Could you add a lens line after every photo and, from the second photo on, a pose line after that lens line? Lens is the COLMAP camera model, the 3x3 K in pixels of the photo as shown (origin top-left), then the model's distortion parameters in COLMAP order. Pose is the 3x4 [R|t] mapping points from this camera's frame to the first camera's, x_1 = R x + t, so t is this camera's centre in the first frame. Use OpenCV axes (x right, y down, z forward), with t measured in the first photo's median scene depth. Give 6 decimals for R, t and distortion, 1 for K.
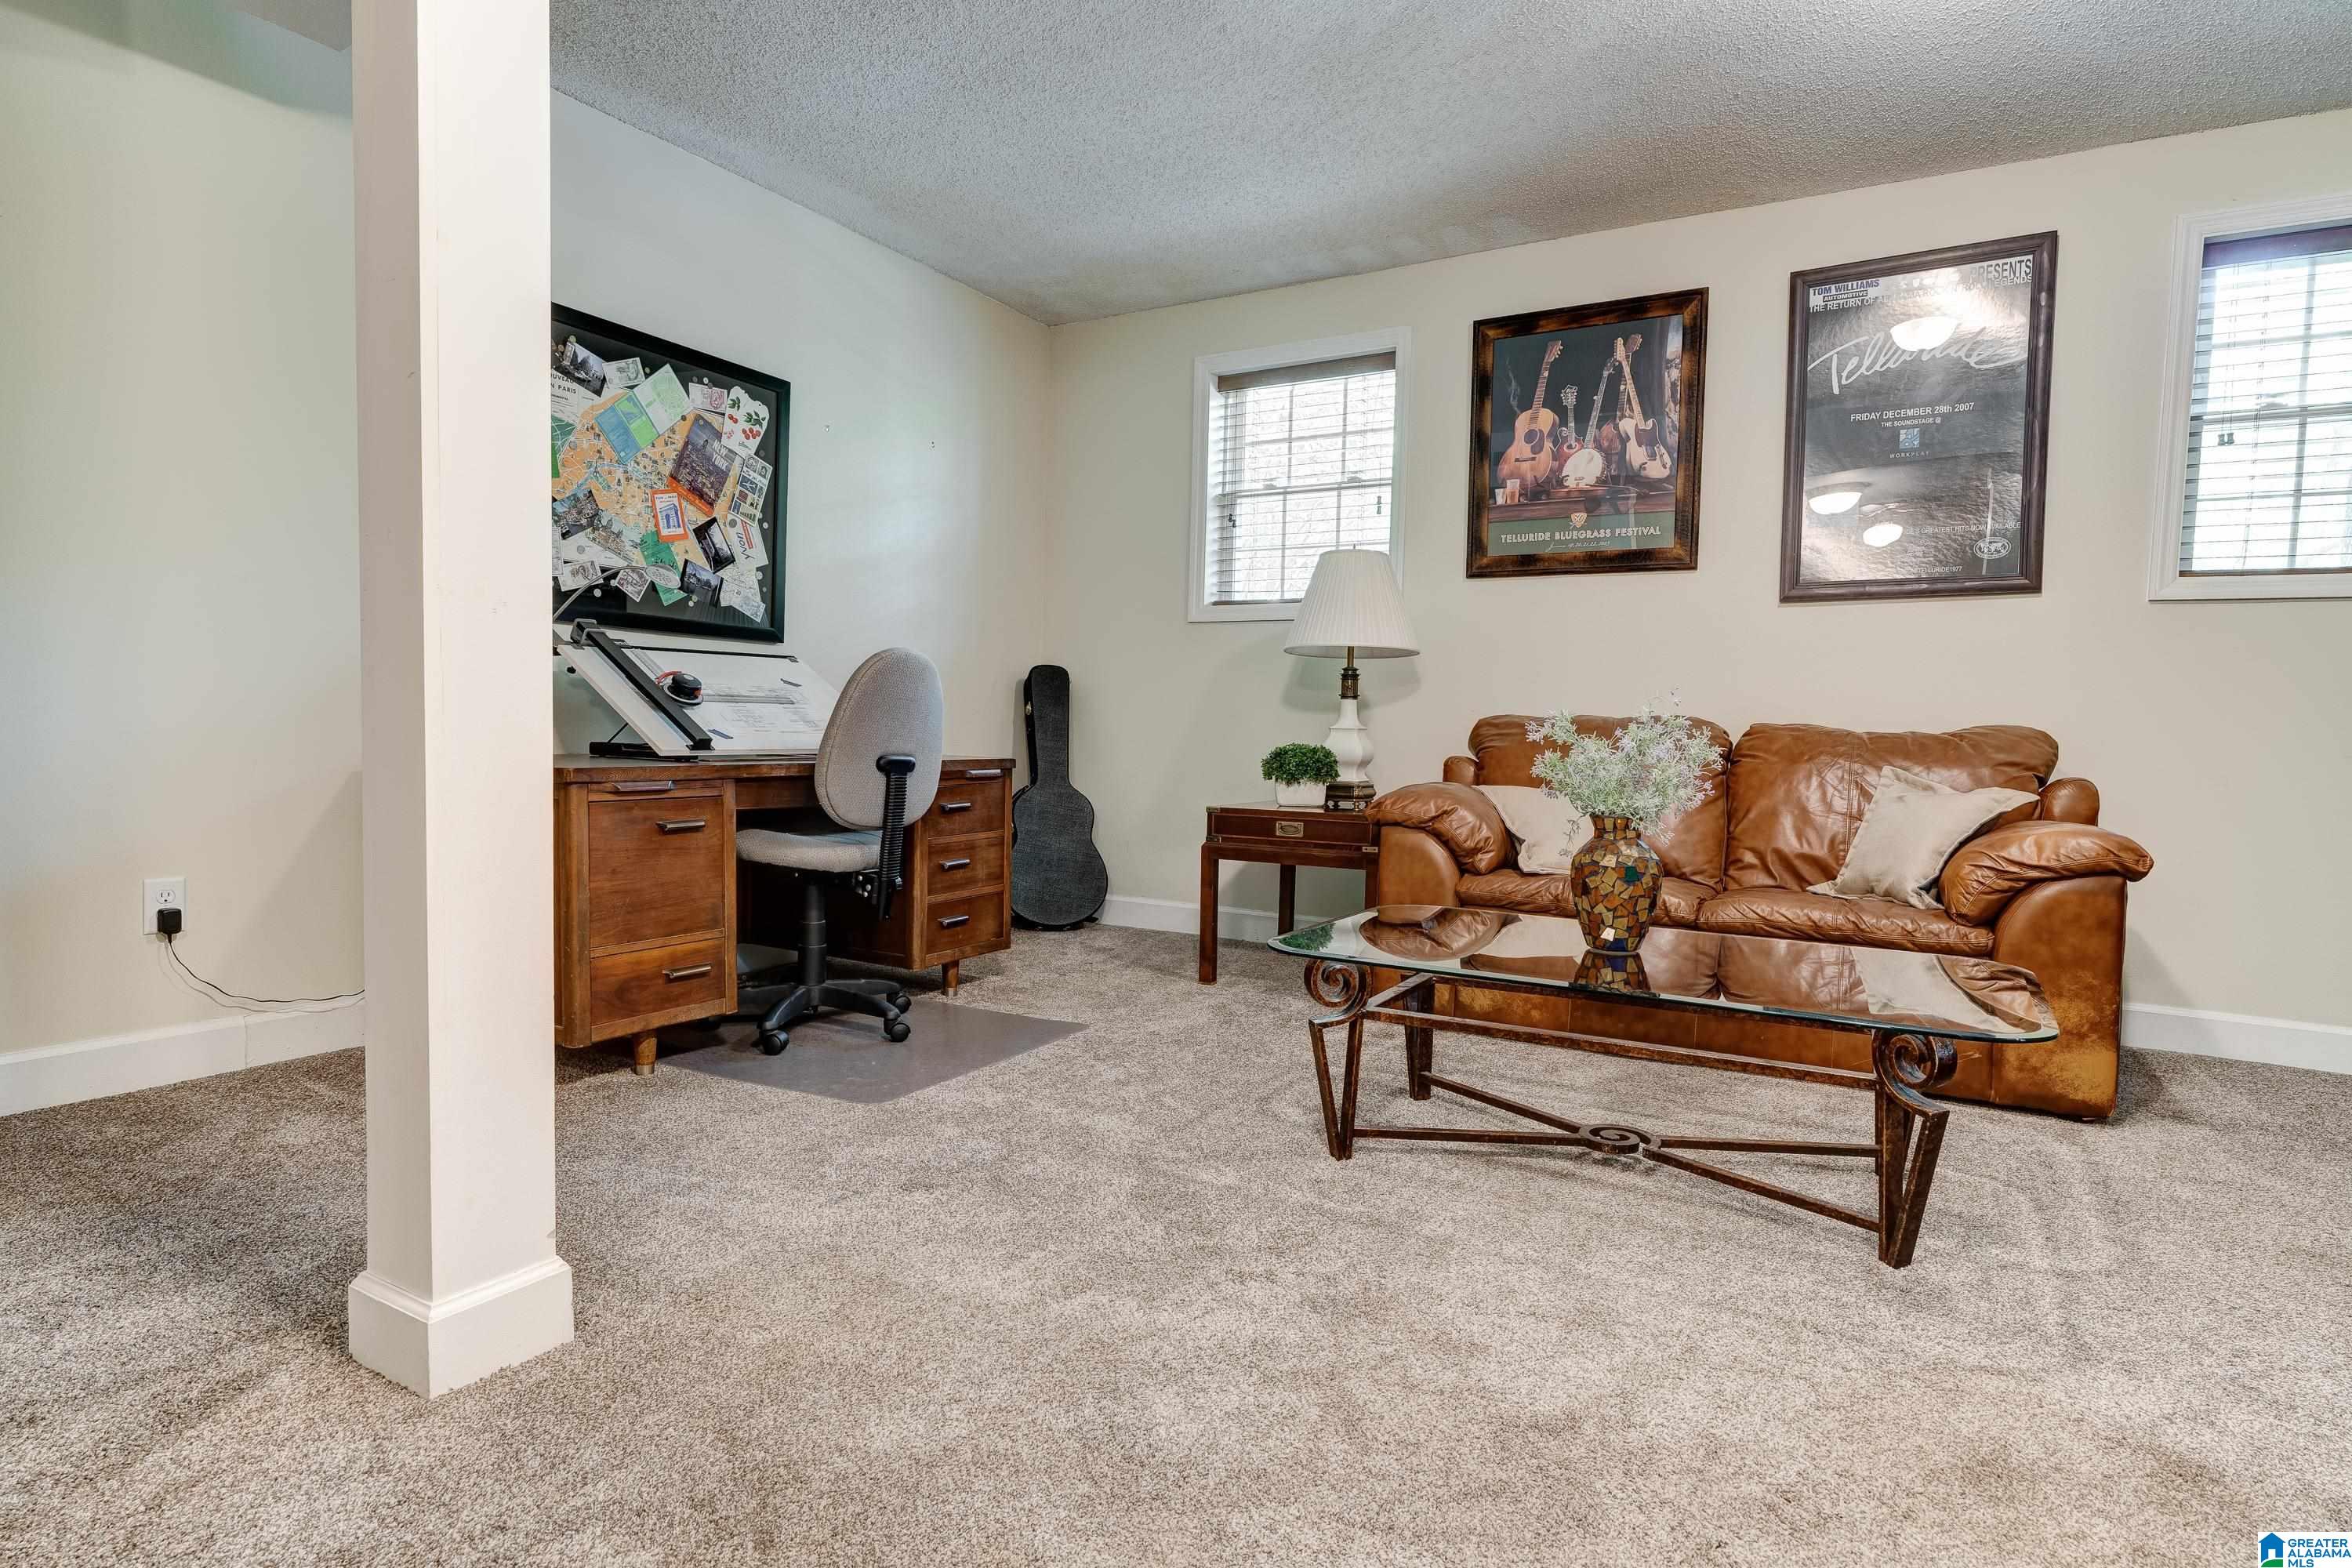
lens RADIAL K [[1294.4, 0, 1180.6], [0, 1294.4, 793.9], [0, 0, 1]] dist [-0.007122, 0.003462]
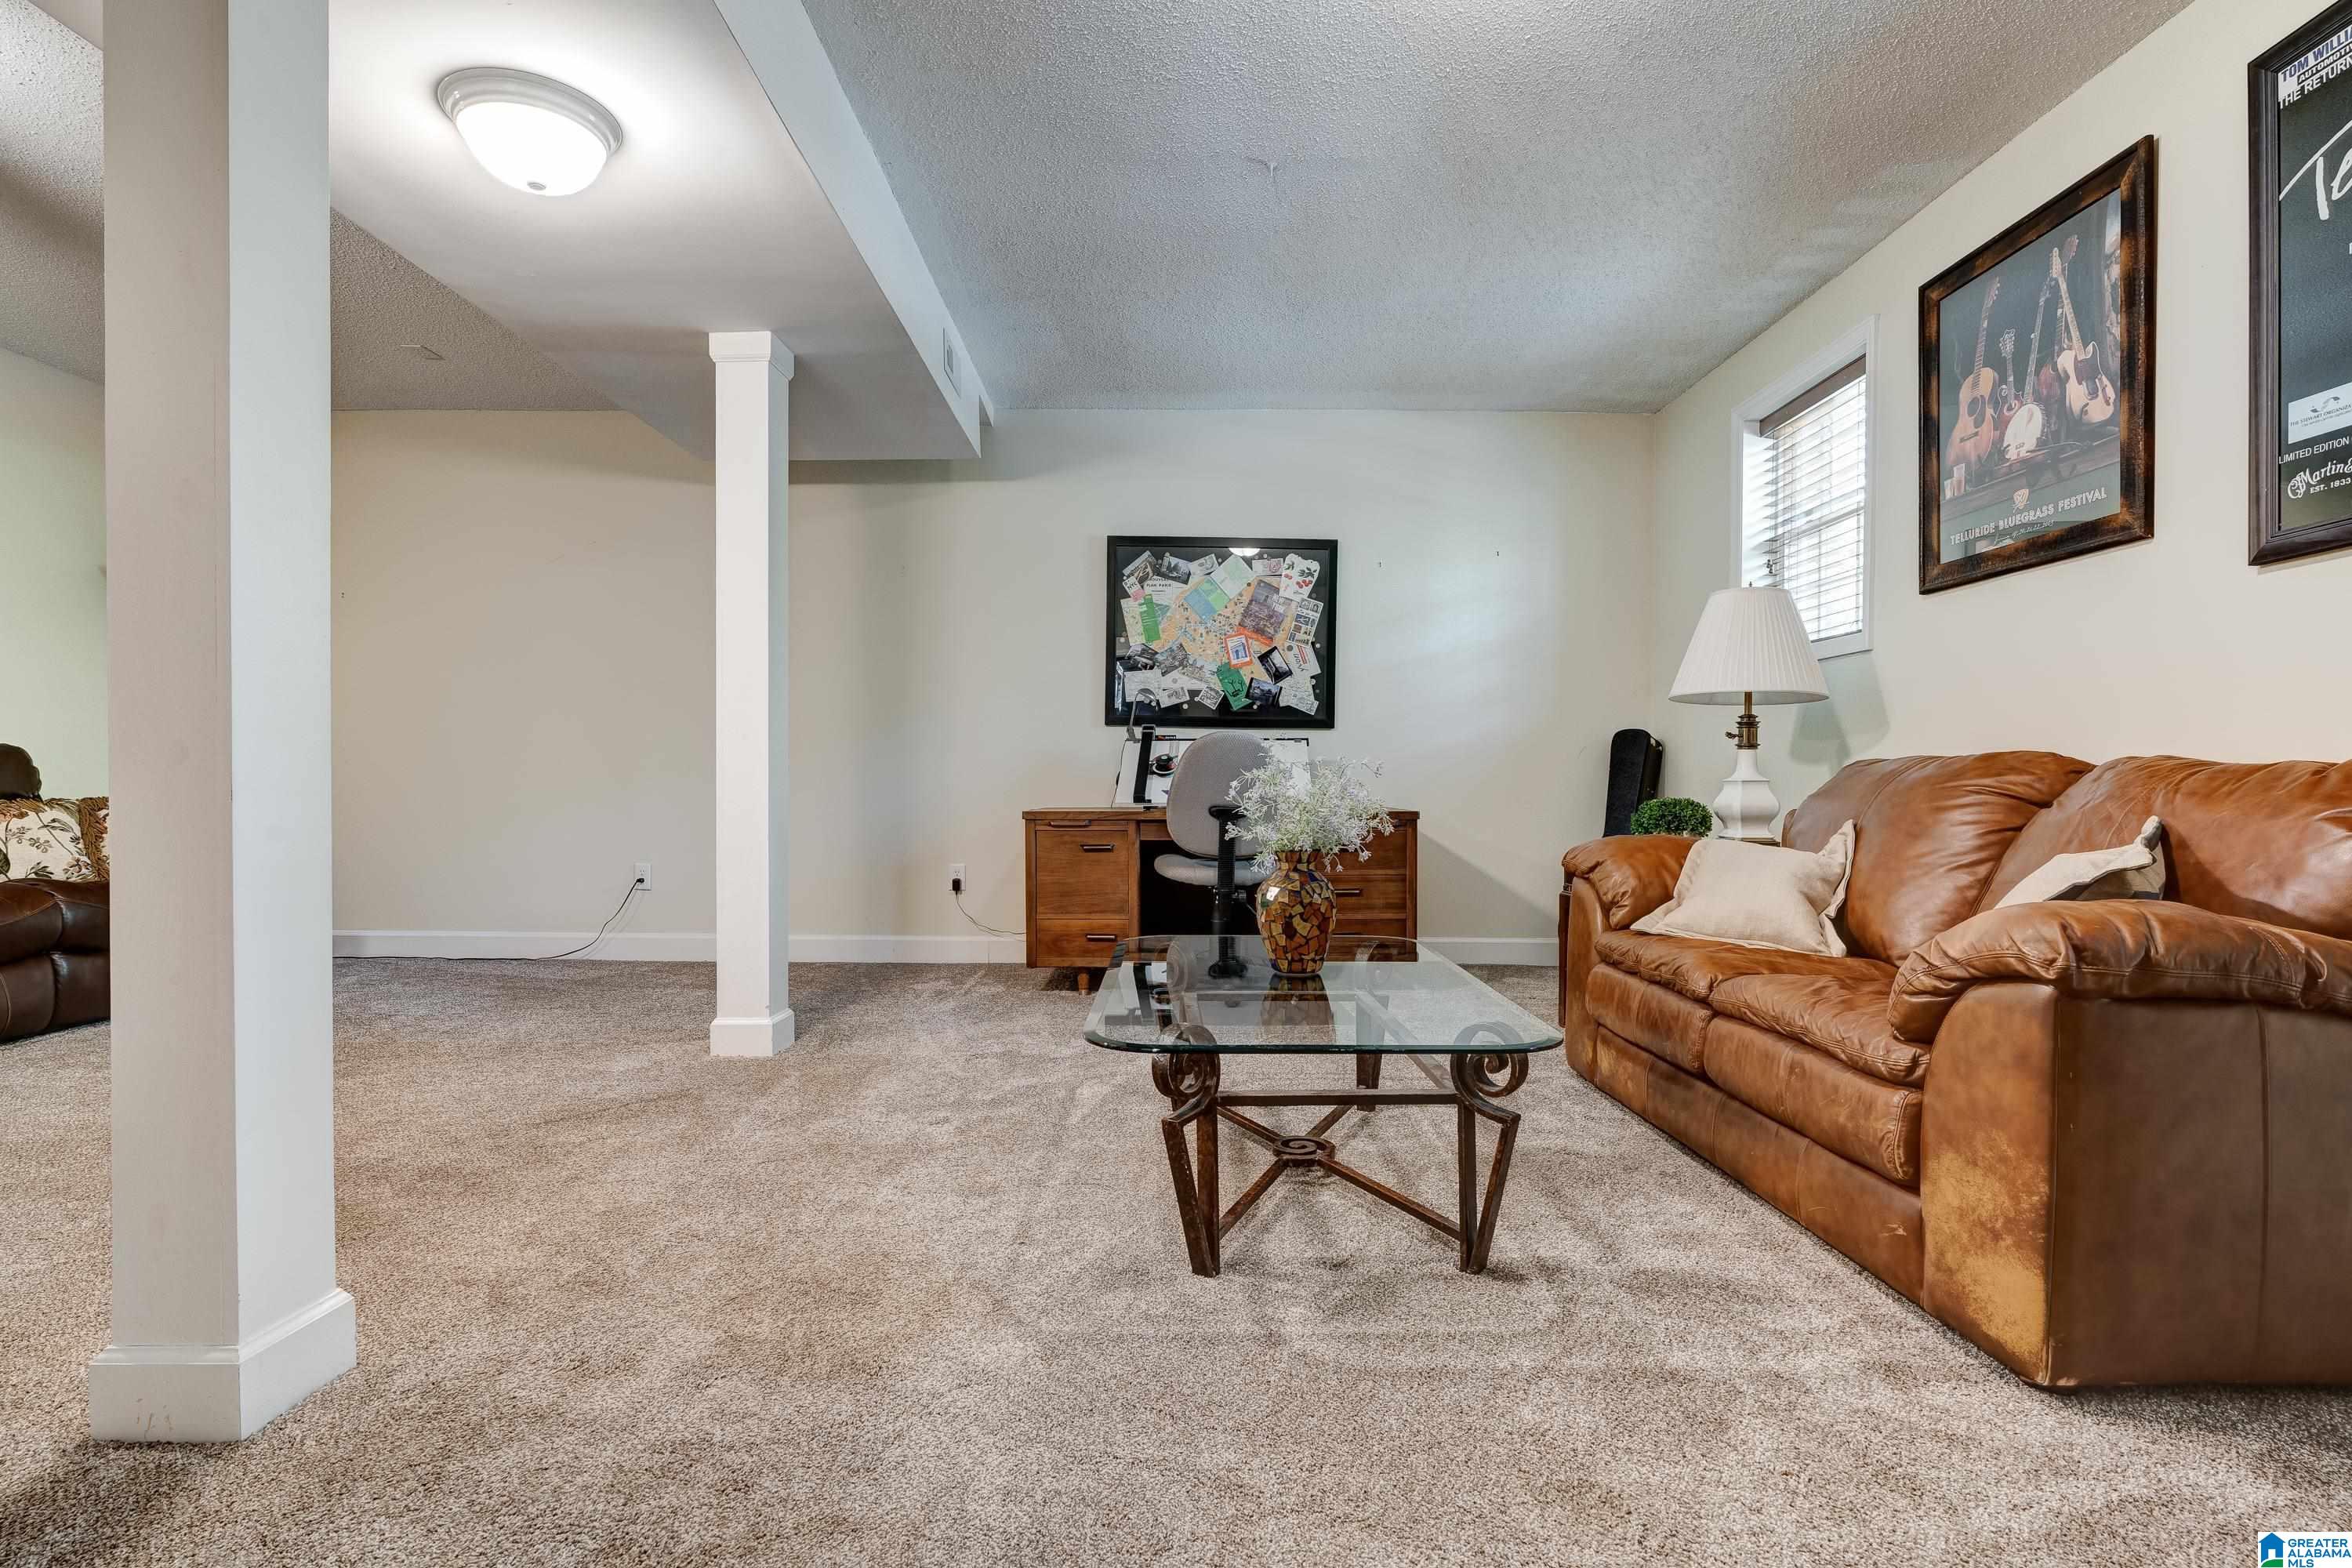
lens RADIAL K [[1145.6, 0, 1133.0], [0, 1145.6, 792.2], [0, 0, 1]] dist [-0.008856, 0.003223]
pose [[0.481633, -0.015614, -0.876234, 0.668942], [-0.038618, 0.998492, -0.039020, 0.006750], [0.875522, 0.052632, 0.480303, 0.240060]]
